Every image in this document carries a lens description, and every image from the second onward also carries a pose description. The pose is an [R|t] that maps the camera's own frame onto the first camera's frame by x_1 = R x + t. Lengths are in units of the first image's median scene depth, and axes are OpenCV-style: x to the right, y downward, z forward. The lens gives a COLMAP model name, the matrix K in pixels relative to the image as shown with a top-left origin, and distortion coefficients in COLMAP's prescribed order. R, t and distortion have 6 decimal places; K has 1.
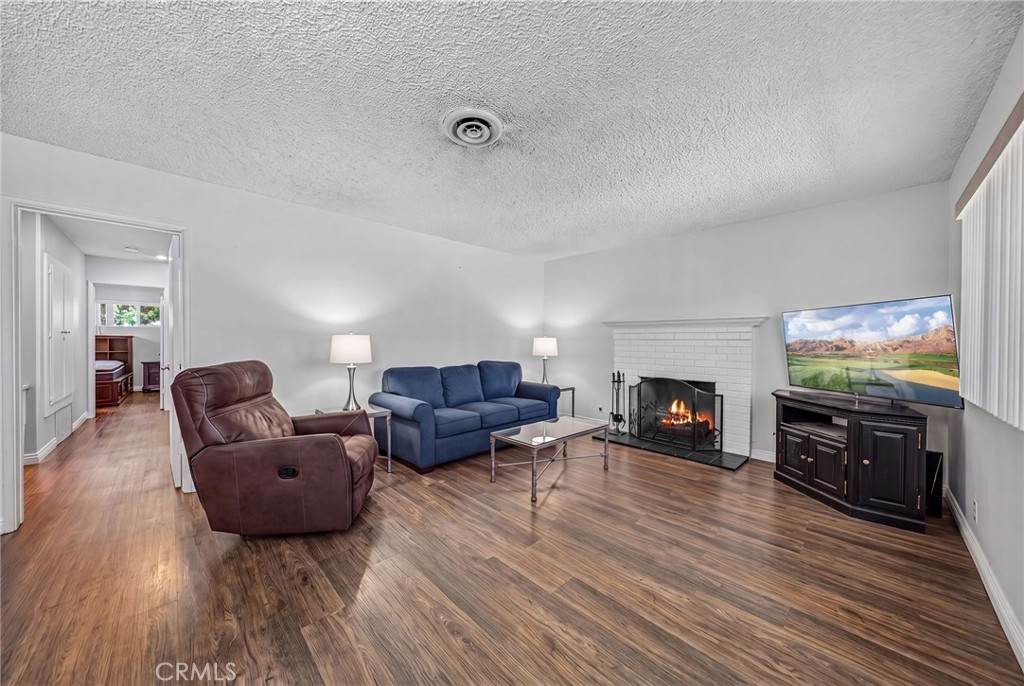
lens RADIAL K [[347.5, 0, 516.3], [0, 347.5, 343.4], [0, 0, 1]] dist [0.001141, 0.000042]
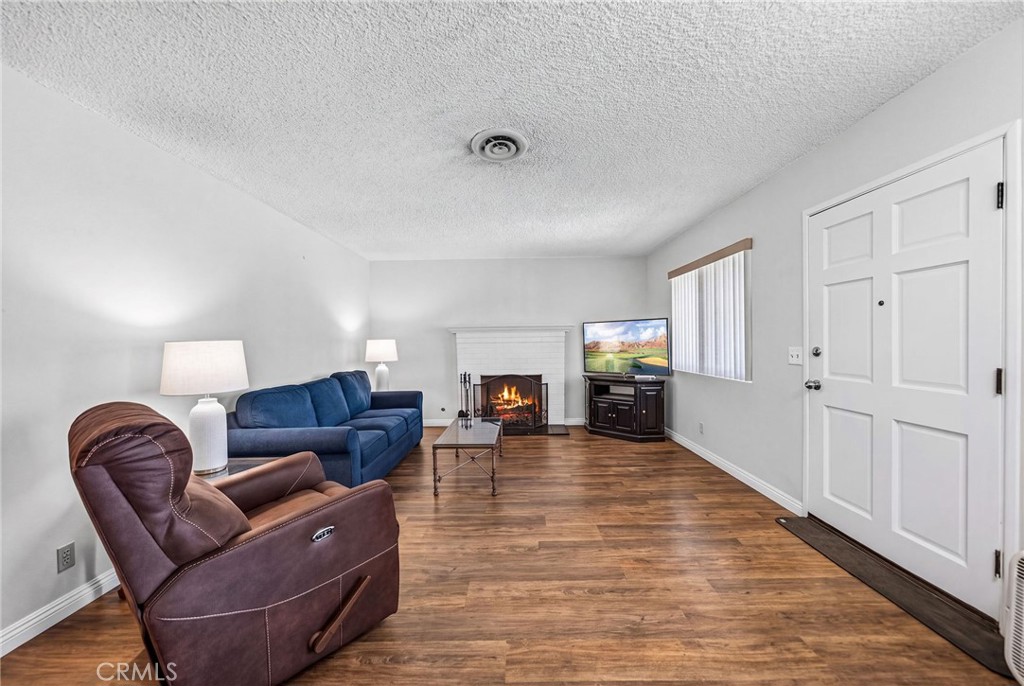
lens RADIAL K [[347.5, 0, 516.3], [0, 347.5, 343.4], [0, 0, 1]] dist [0.001141, 0.000042]
pose [[0.702199, -0.016376, 0.711792, -0.518927], [0.019899, 0.999796, 0.003372, -0.014476], [-0.711702, 0.011796, 0.702382, 0.151816]]
